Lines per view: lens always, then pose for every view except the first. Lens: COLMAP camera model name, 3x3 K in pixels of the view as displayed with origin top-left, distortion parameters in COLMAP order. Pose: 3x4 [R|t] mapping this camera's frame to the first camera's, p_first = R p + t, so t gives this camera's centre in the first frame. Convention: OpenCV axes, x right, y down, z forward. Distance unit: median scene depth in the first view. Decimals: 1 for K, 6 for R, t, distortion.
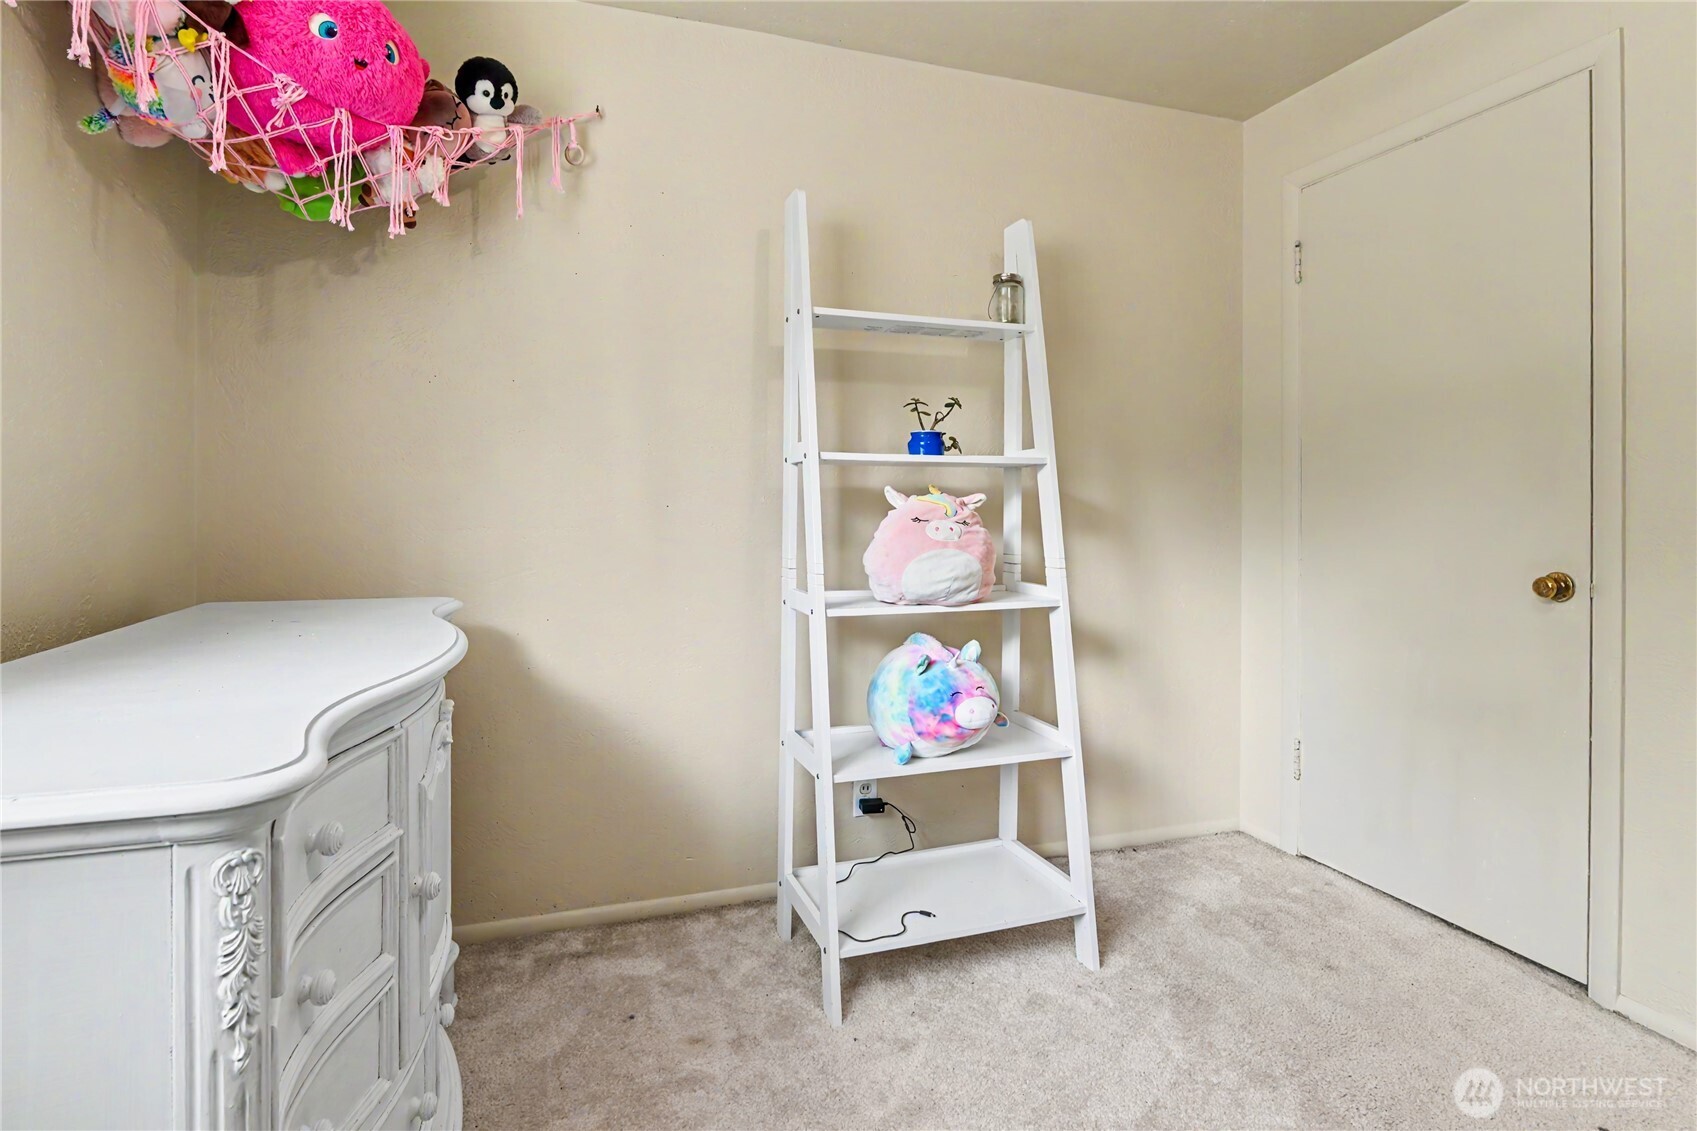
lens RADIAL K [[856.0, 0, 838.8], [0, 856.0, 517.7], [0, 0, 1]] dist [-0.001001, -0.000630]
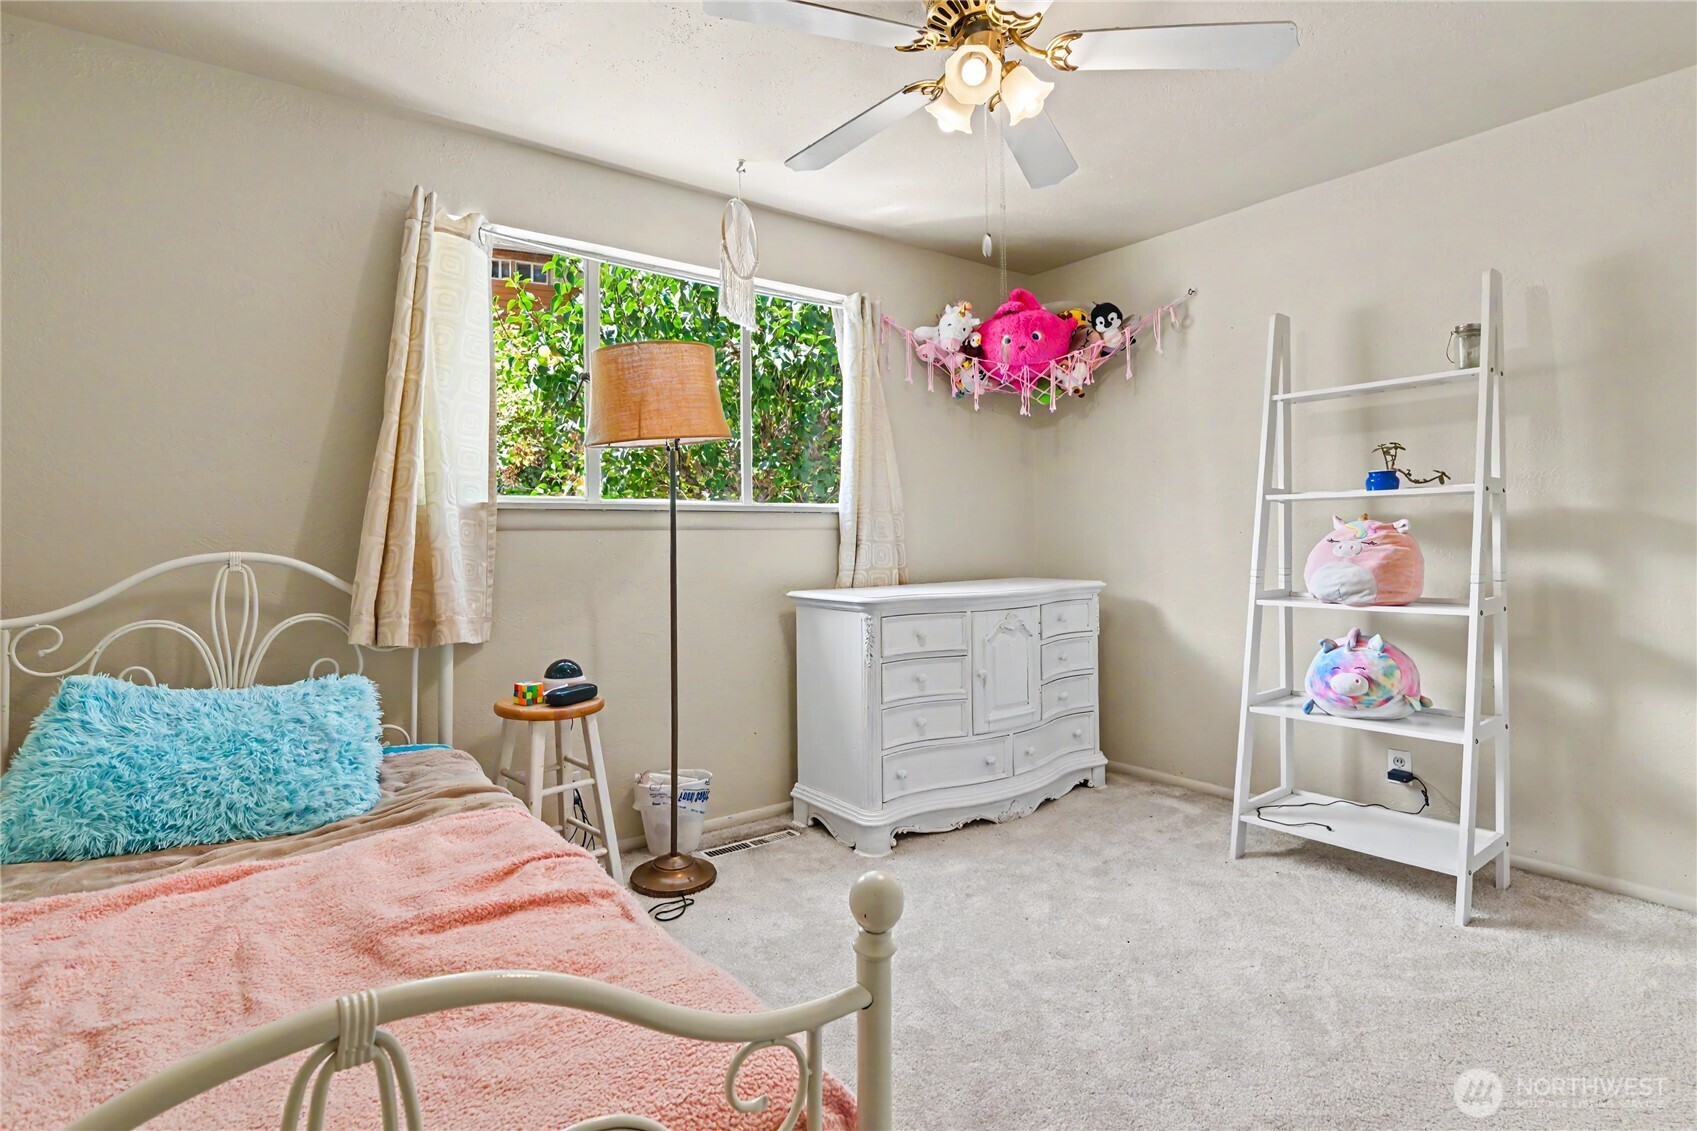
lens RADIAL K [[856.0, 0, 838.8], [0, 856.0, 517.7], [0, 0, 1]] dist [-0.001001, -0.000630]
pose [[0.323675, -0.019996, -0.945957, 1.168359], [-0.004358, 0.999735, -0.022624, 0.000404], [0.946158, 0.011446, 0.323502, -0.192285]]
